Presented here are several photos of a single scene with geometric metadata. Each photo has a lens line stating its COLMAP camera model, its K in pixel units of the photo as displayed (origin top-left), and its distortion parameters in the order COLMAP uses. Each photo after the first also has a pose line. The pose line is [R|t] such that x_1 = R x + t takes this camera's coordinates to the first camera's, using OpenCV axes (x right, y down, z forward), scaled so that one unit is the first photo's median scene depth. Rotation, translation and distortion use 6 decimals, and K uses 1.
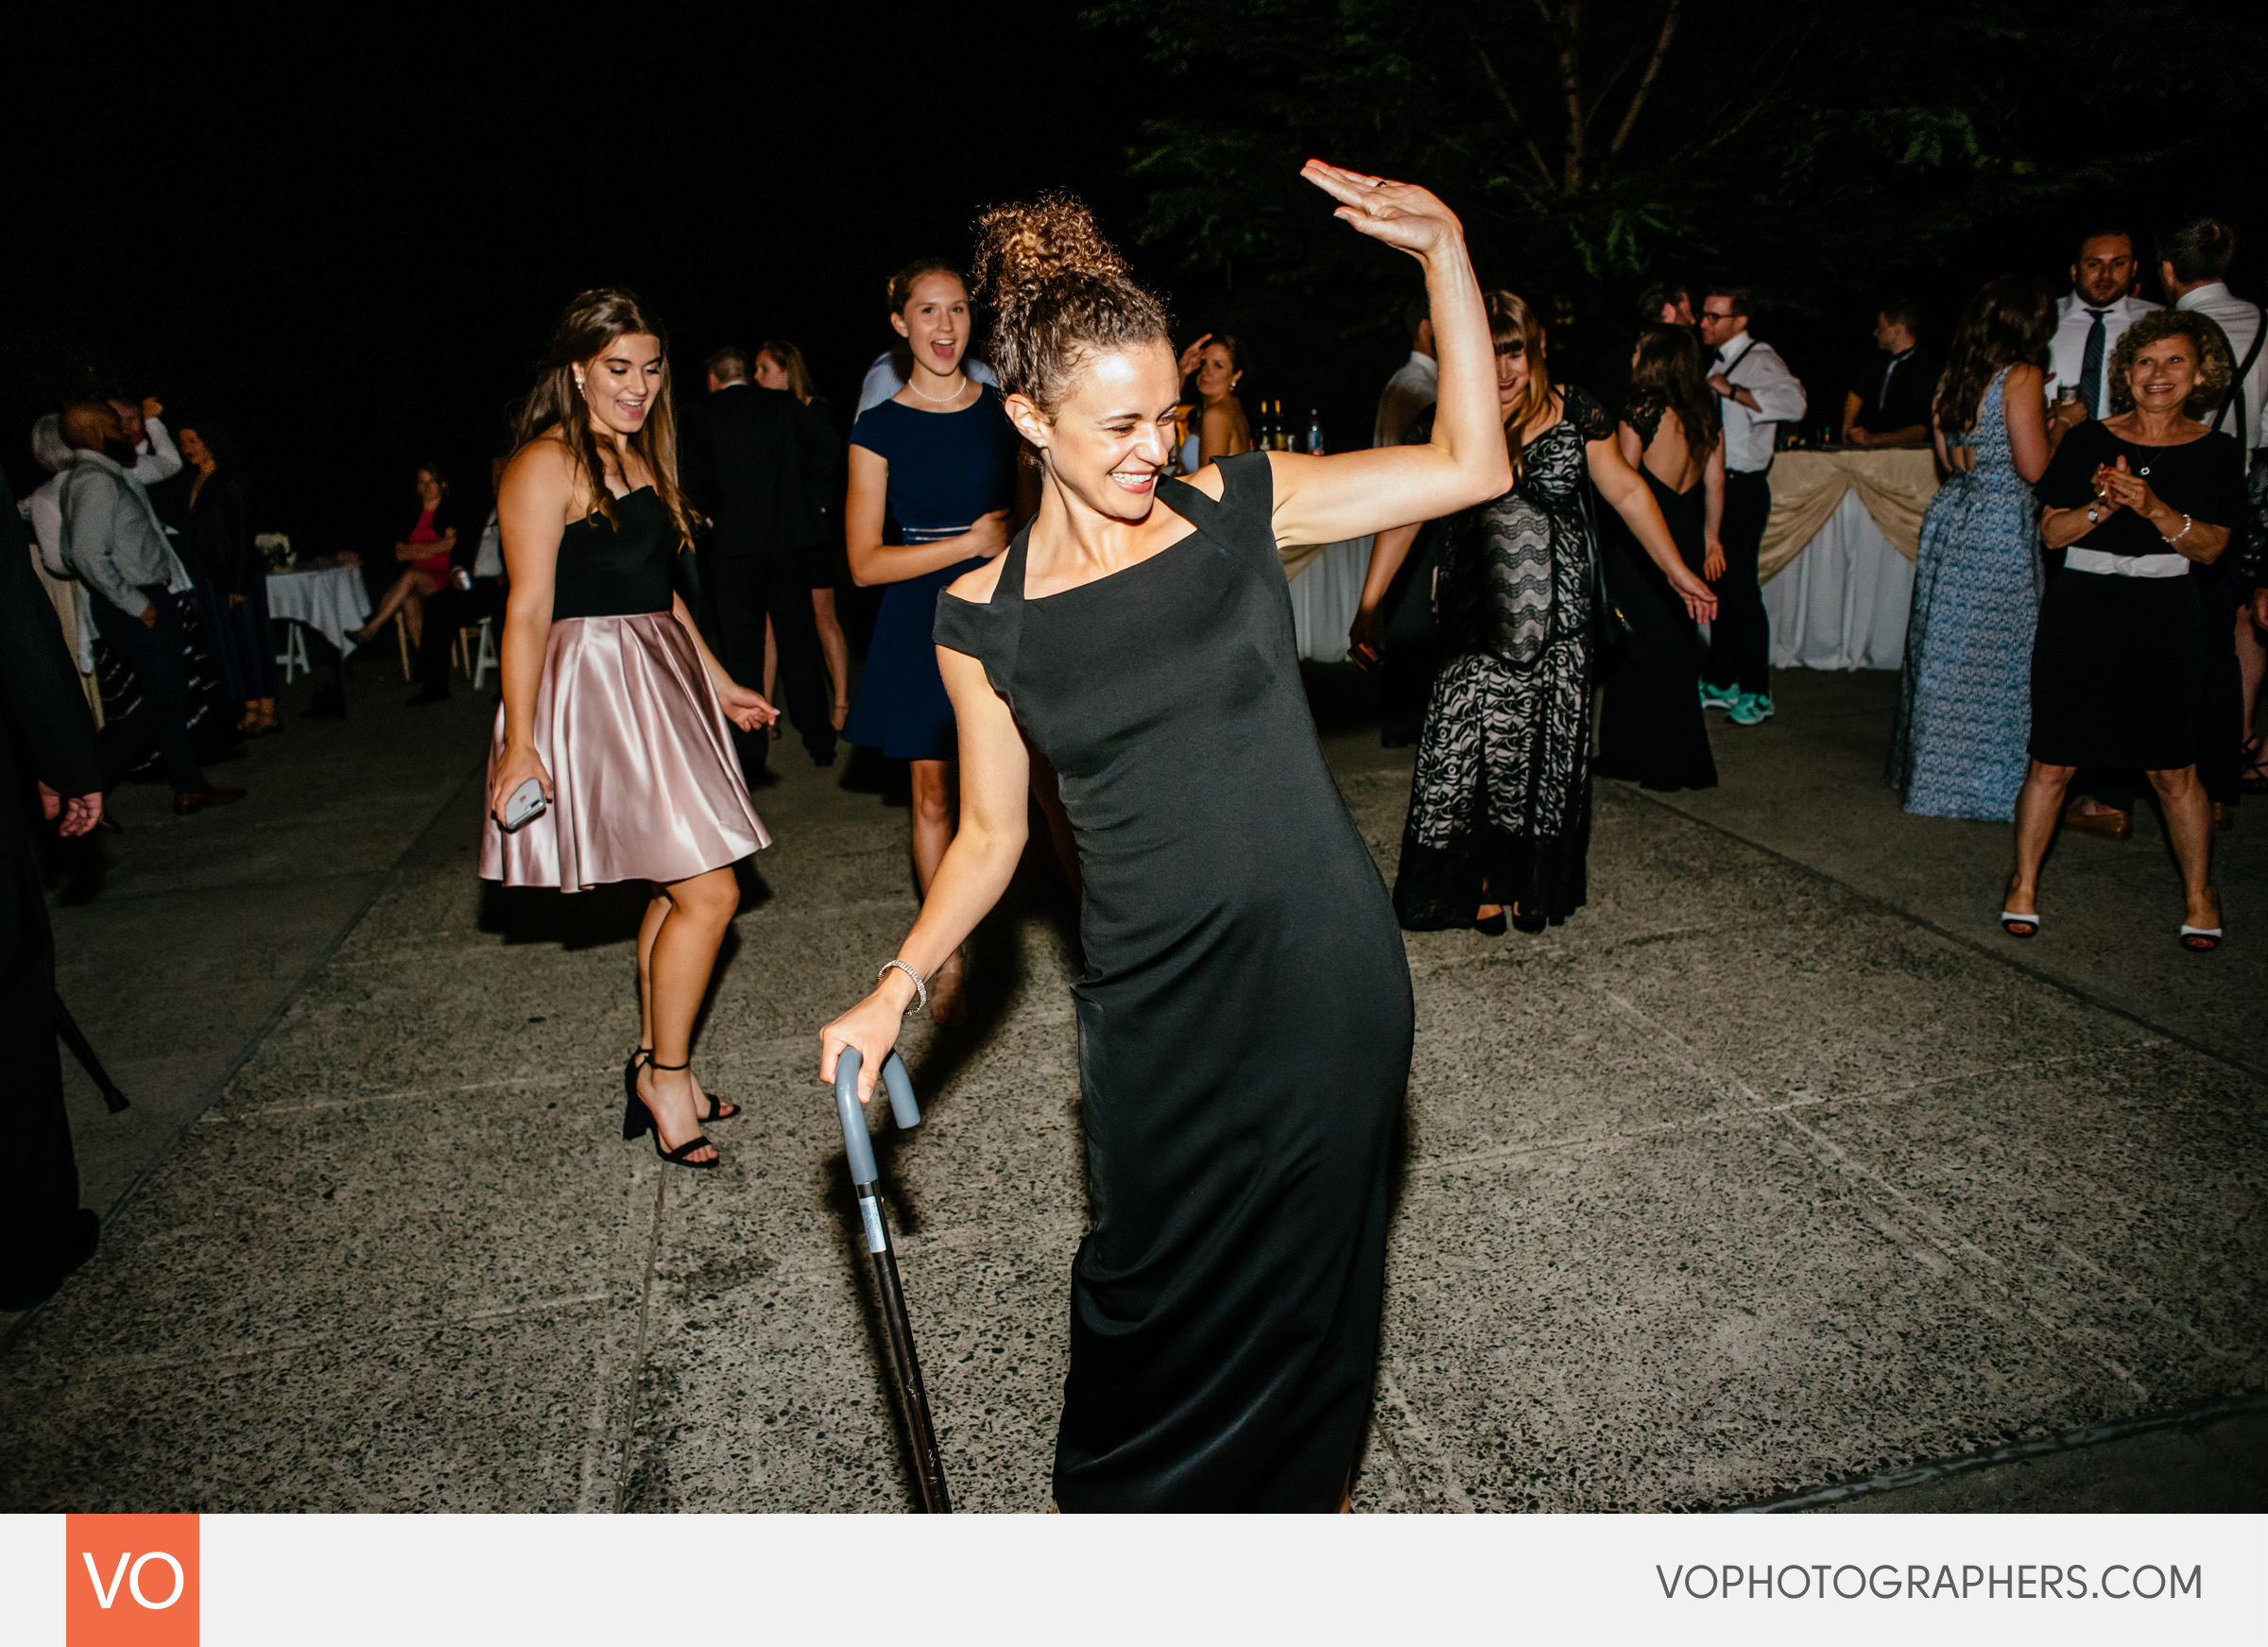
lens RADIAL K [[1512.5, 0, 1131.7], [0, 1512.5, 761.0], [0, 0, 1]] dist [-0.110707, 0.099386]
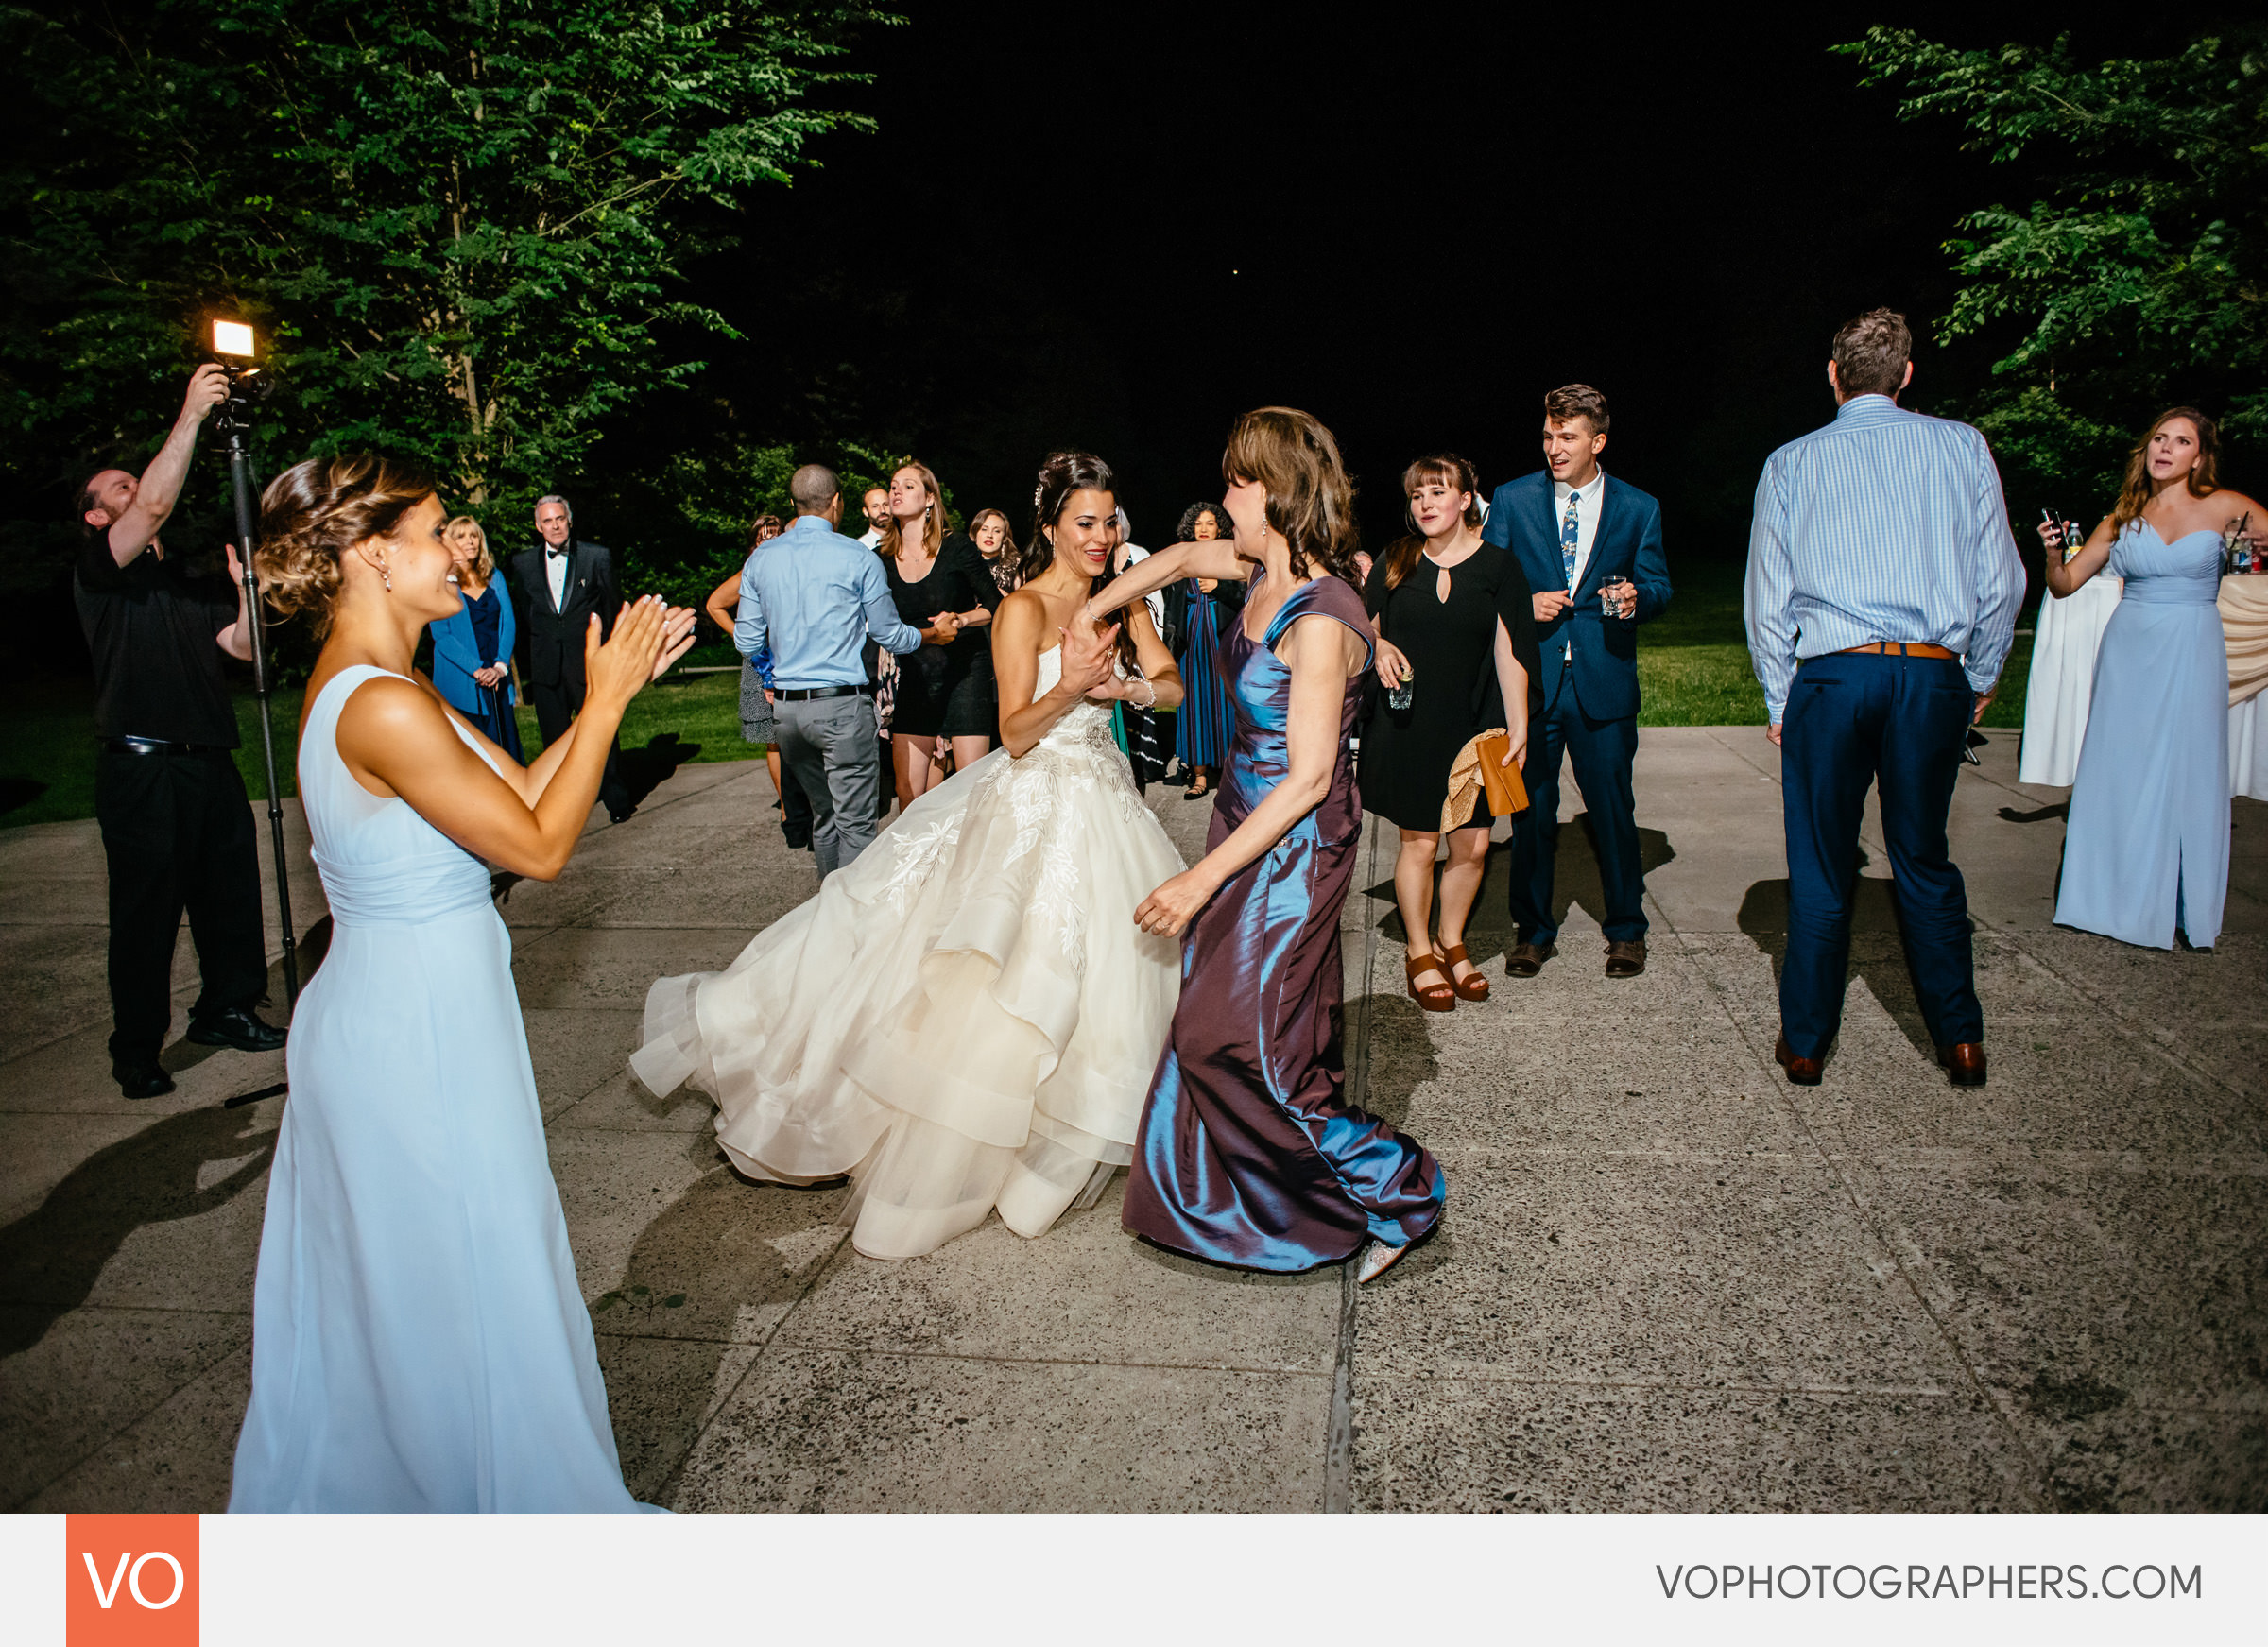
lens RADIAL K [[1488.5, 0, 1128.5], [0, 1488.5, 780.6], [0, 0, 1]] dist [-0.100120, 0.068228]
pose [[0.921344, 0.070509, -0.382300, -0.298932], [-0.089952, 0.995393, -0.033200, 0.020765], [0.378198, 0.064977, 0.923442, -0.067779]]
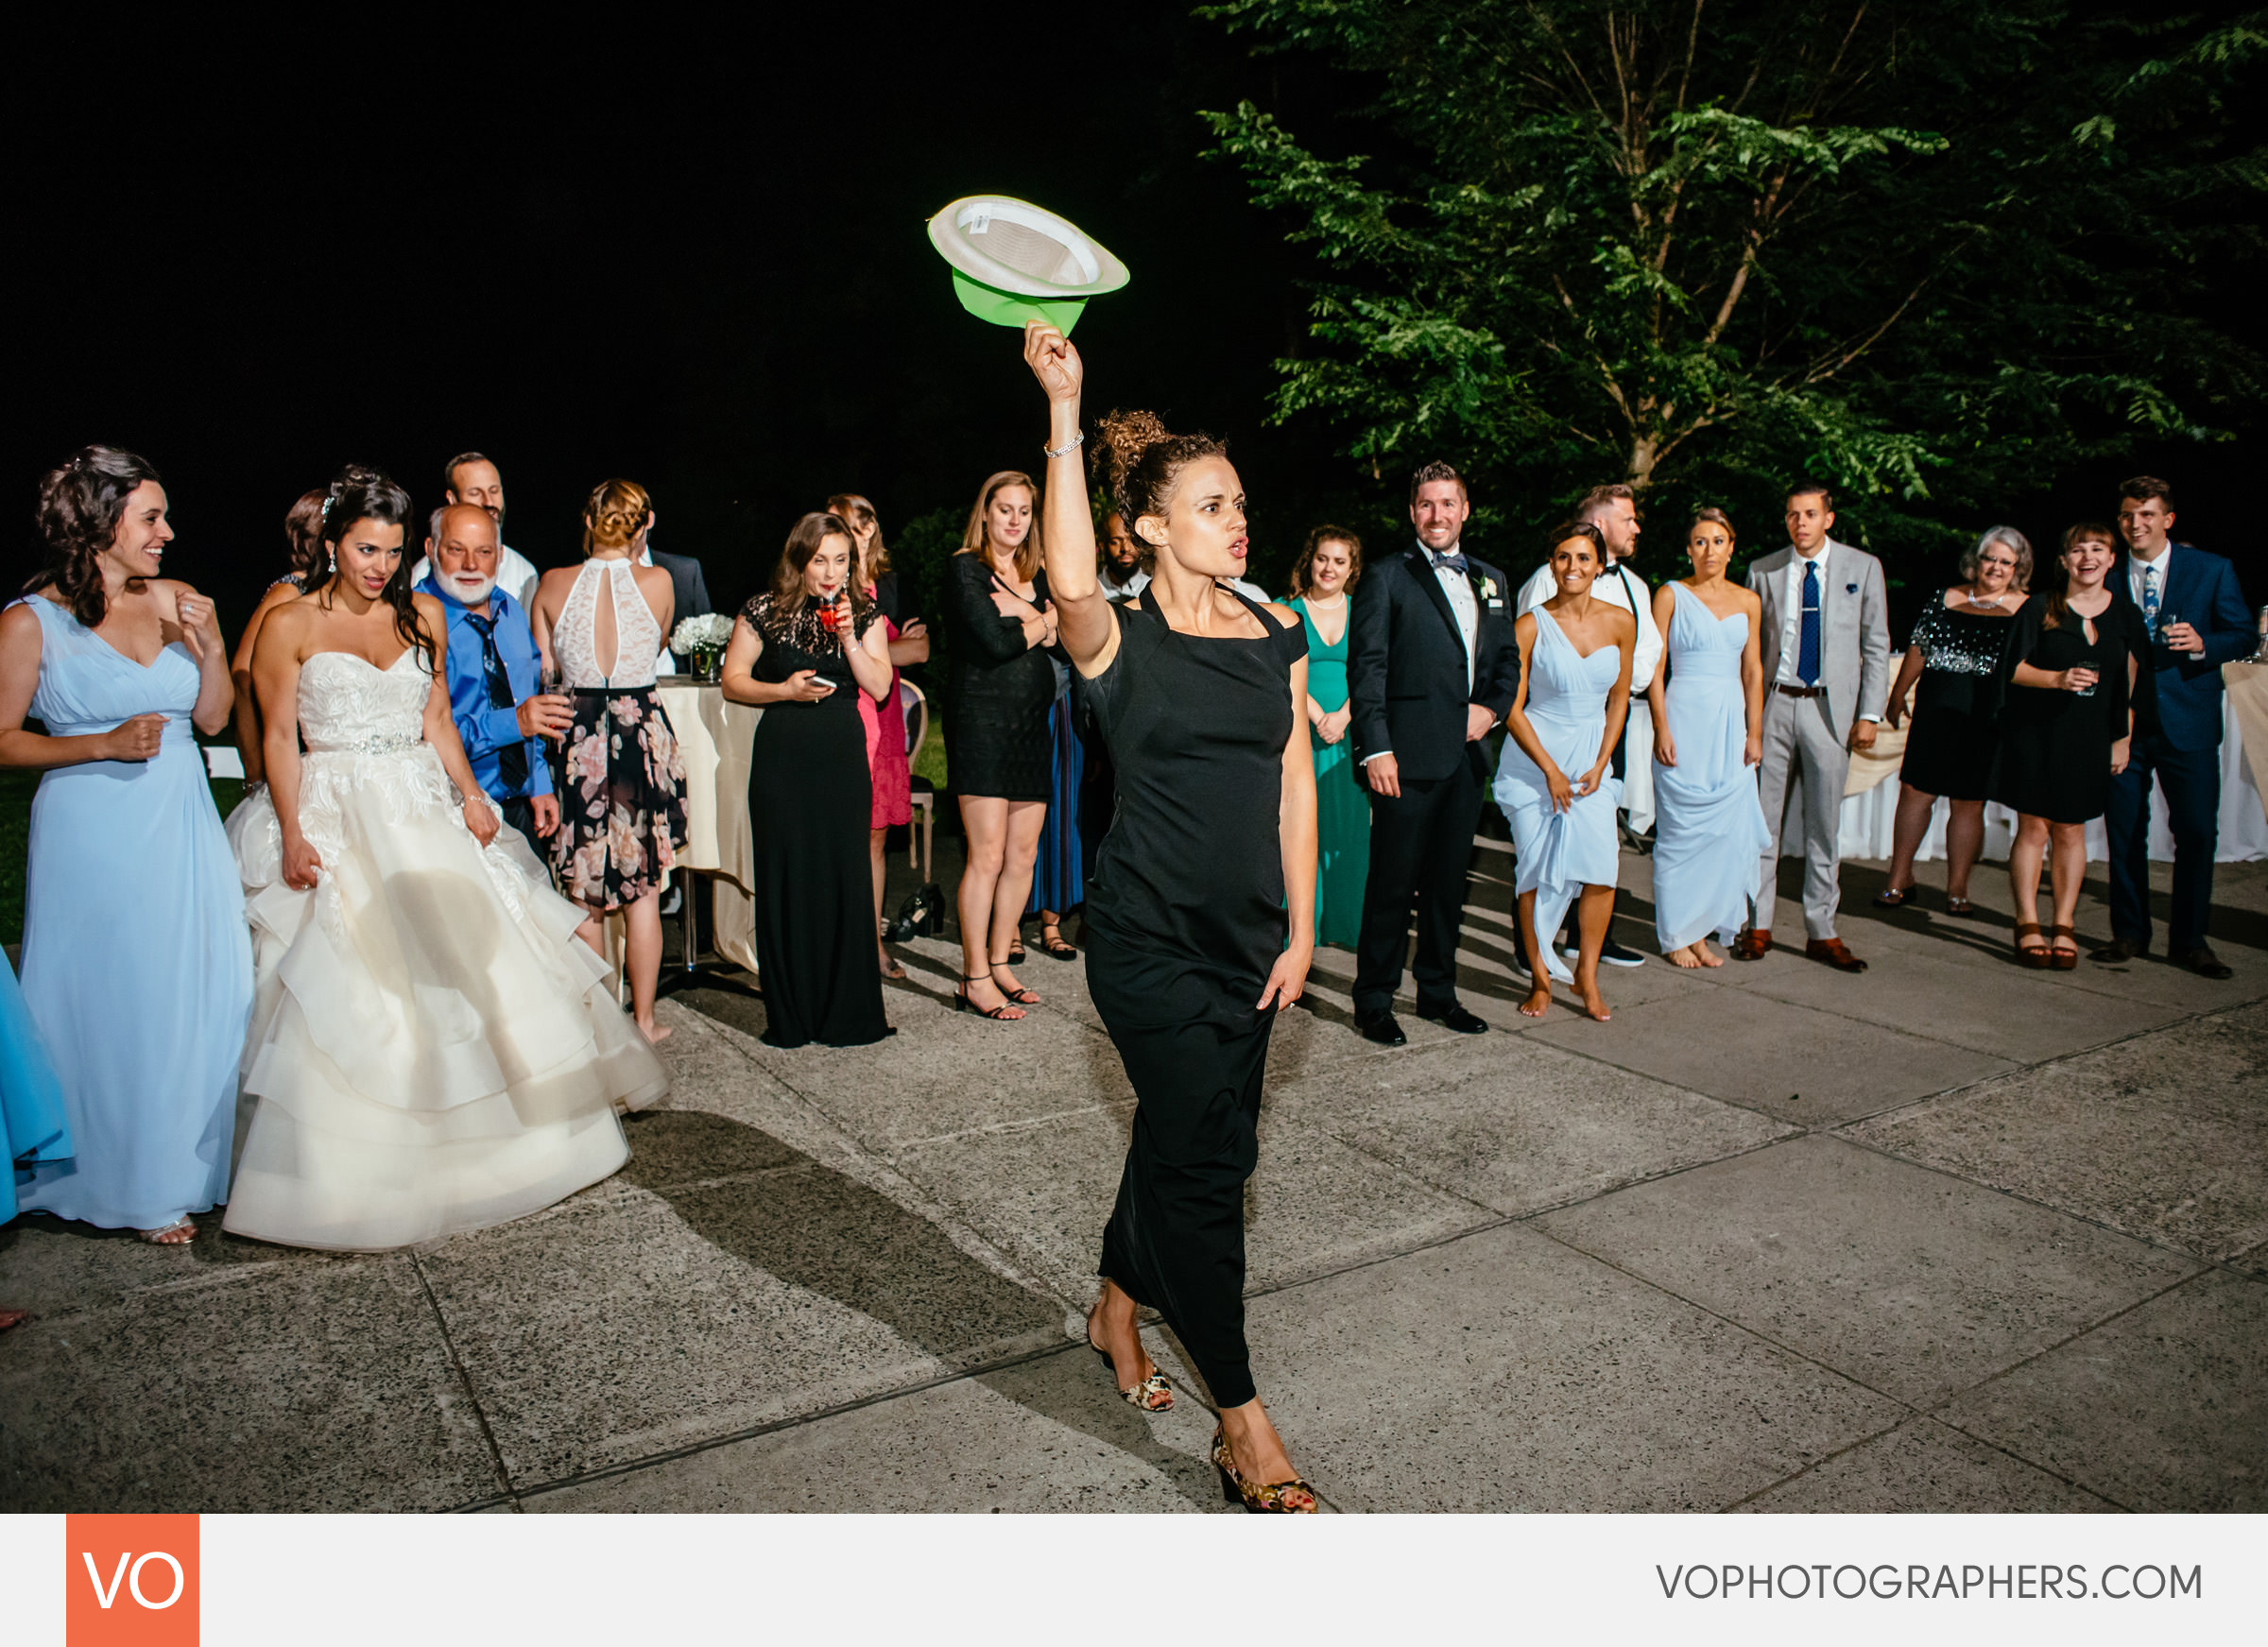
lens RADIAL K [[1488.5, 0, 1128.5], [0, 1488.5, 780.6], [0, 0, 1]] dist [-0.100120, 0.068228]
pose [[0.940341, 0.013592, 0.339962, -1.213927], [0.022603, 0.994499, -0.102282, -0.054978], [-0.339482, 0.103864, 0.934860, 0.477463]]
